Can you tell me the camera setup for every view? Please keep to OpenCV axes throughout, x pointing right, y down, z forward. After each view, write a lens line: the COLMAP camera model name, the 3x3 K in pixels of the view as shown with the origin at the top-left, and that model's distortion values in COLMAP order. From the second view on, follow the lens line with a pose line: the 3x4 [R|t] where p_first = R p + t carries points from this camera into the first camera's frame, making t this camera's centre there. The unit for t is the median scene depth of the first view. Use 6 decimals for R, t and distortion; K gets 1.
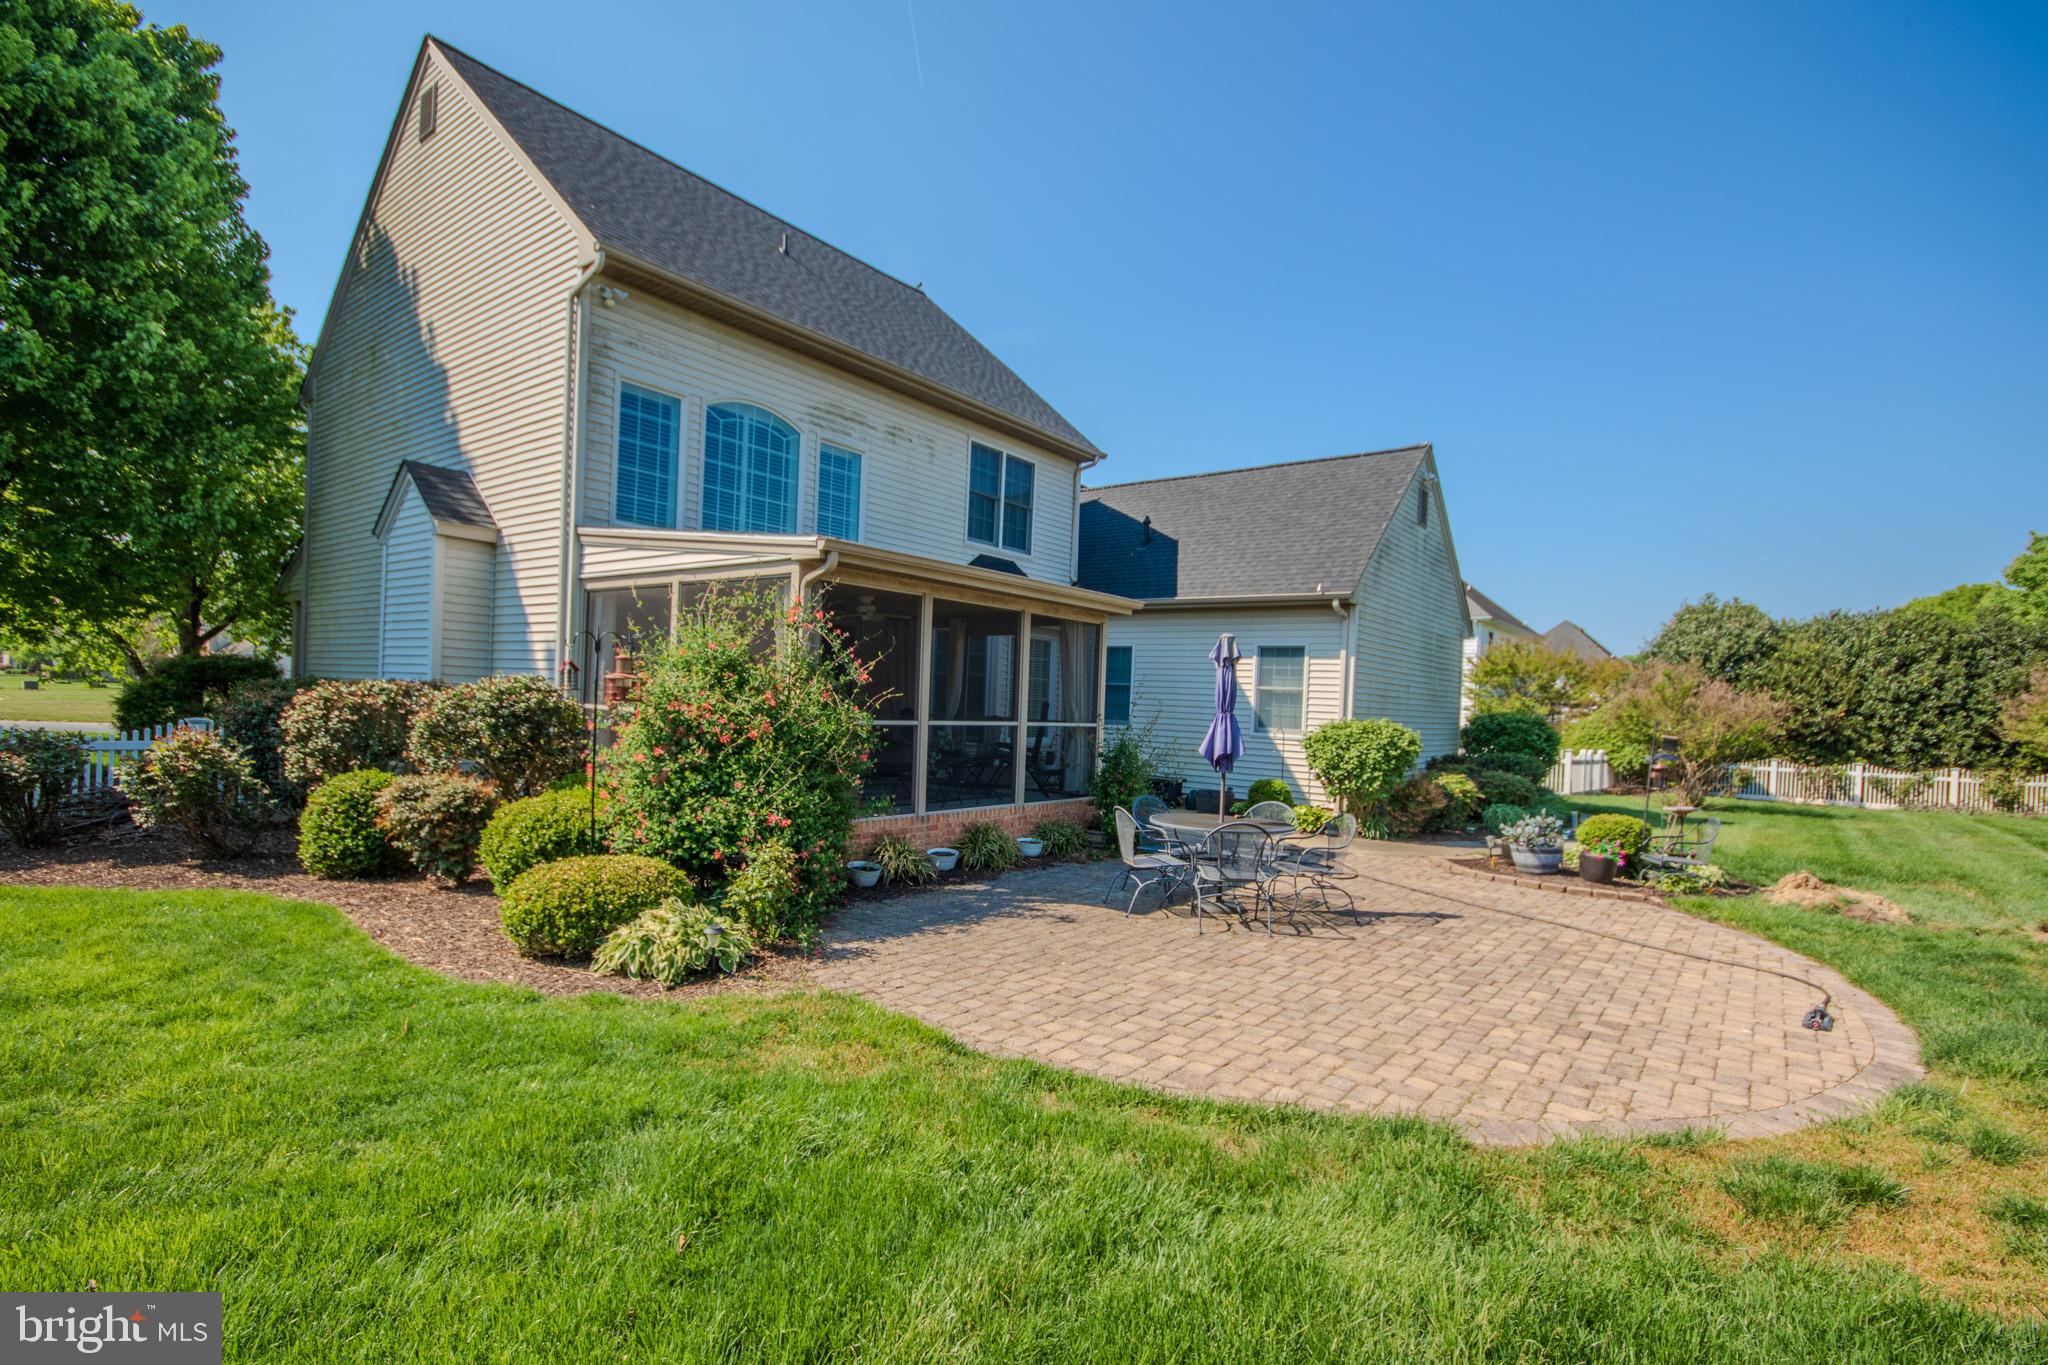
lens RADIAL K [[972.1, 0, 1022.7], [0, 972.1, 715.5], [0, 0, 1]] dist [0.002232, -0.000938]
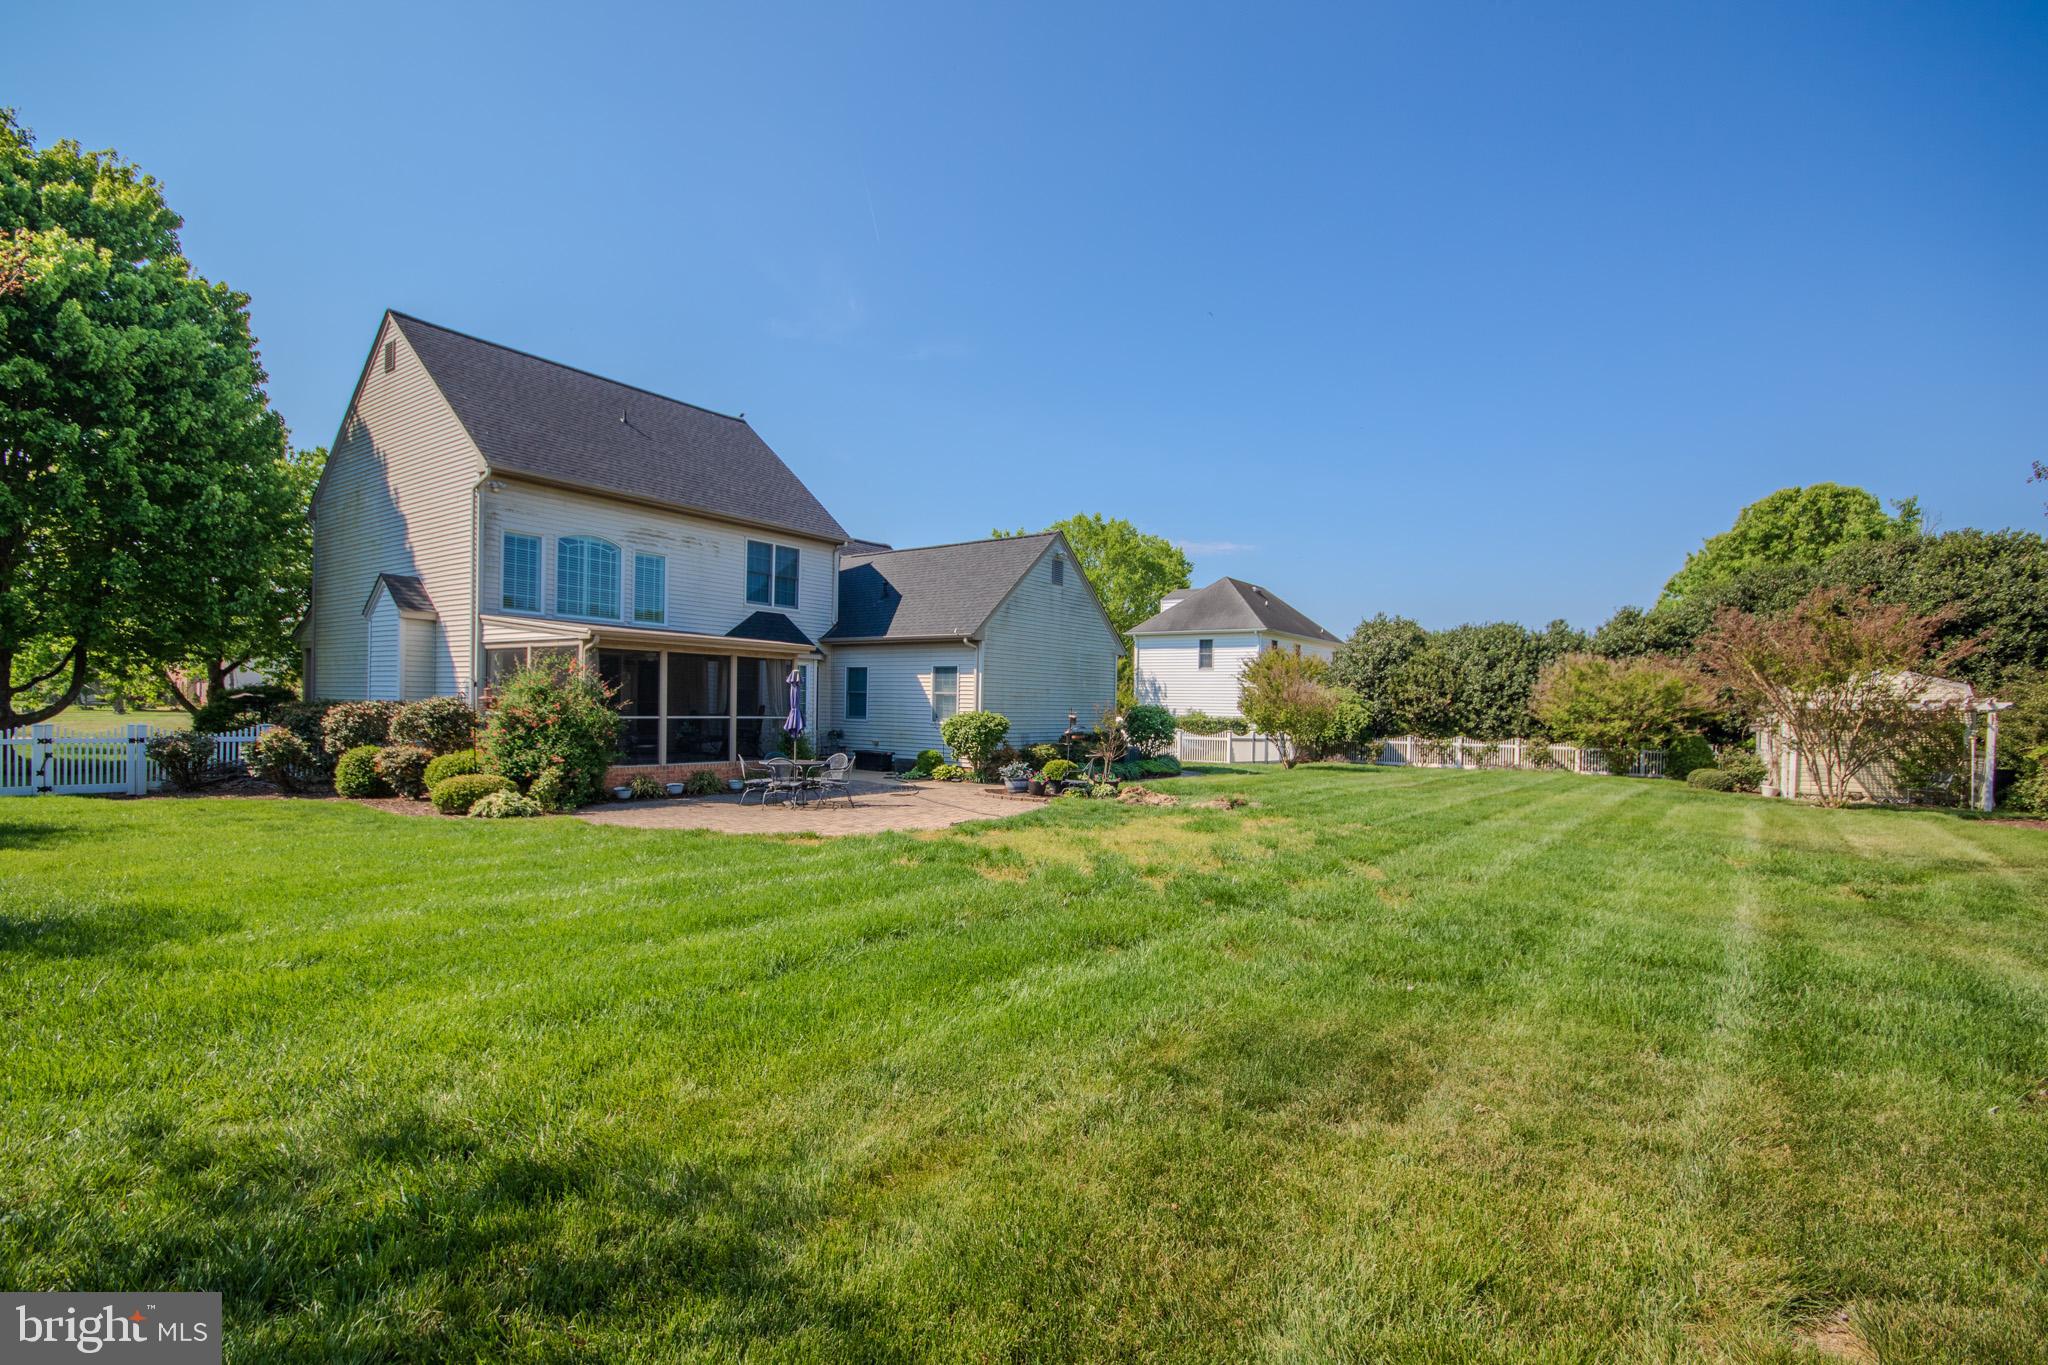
lens RADIAL K [[949.6, 0, 1018.1], [0, 949.6, 715.8], [0, 0, 1]] dist [-0.003315, 0.012738]
pose [[0.999278, -0.022250, 0.030792, 0.460293], [0.022339, 0.999747, -0.002542, 0.021539], [-0.030728, 0.003228, 0.999523, -0.759200]]
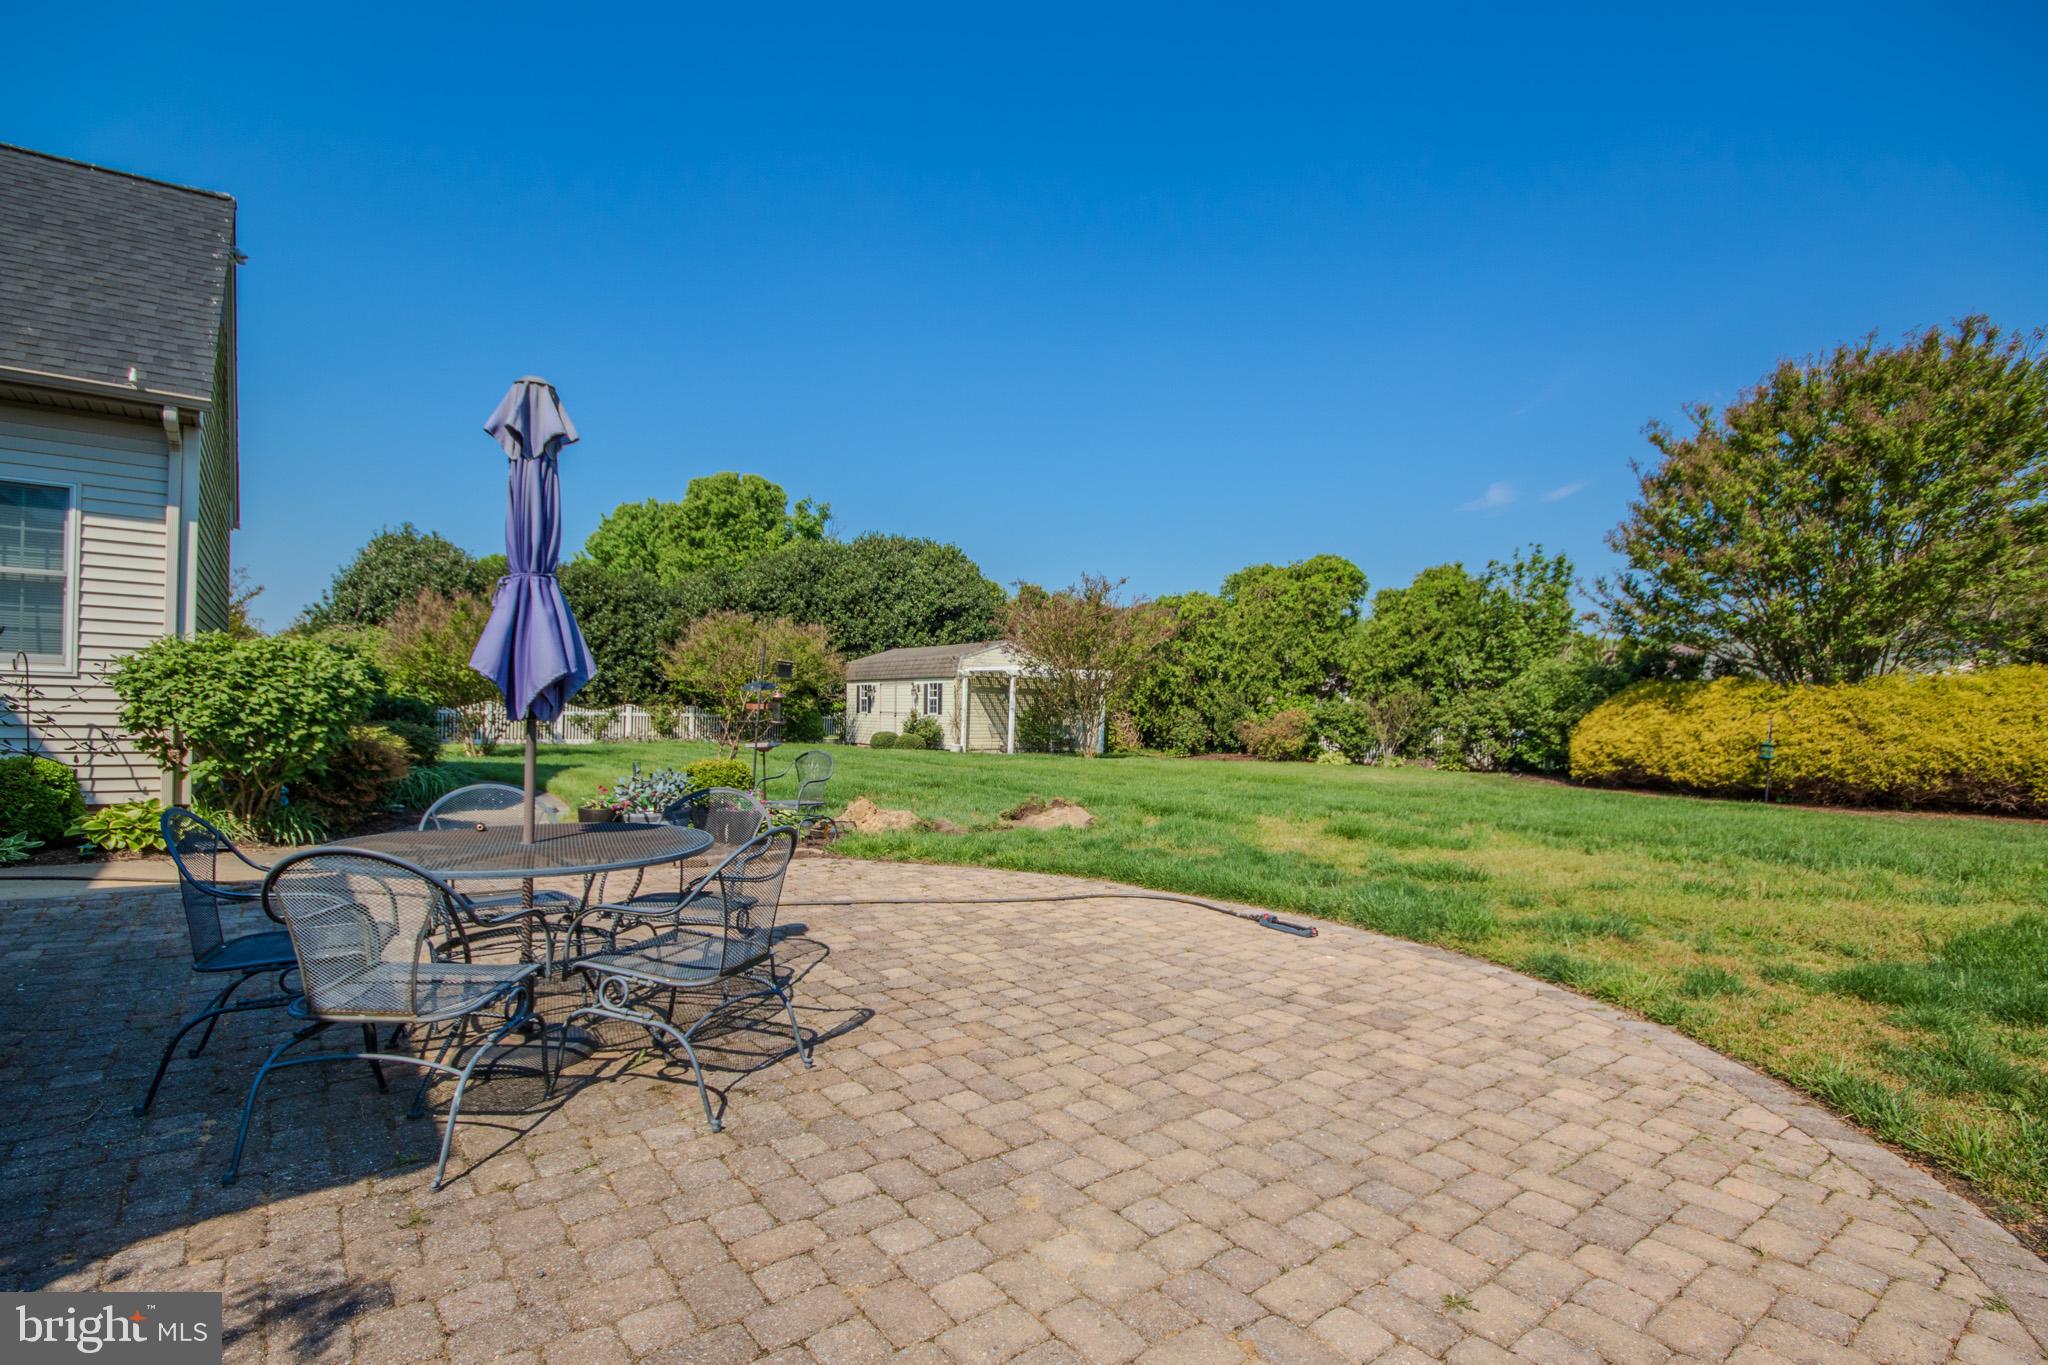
lens RADIAL K [[972.1, 0, 1022.7], [0, 972.1, 715.5], [0, 0, 1]] dist [0.002232, -0.000938]
pose [[0.246476, -0.041989, 0.968239, -0.114904], [-0.004324, 0.999003, 0.044424, 0.031022], [-0.969139, -0.015136, 0.246049, 0.585269]]
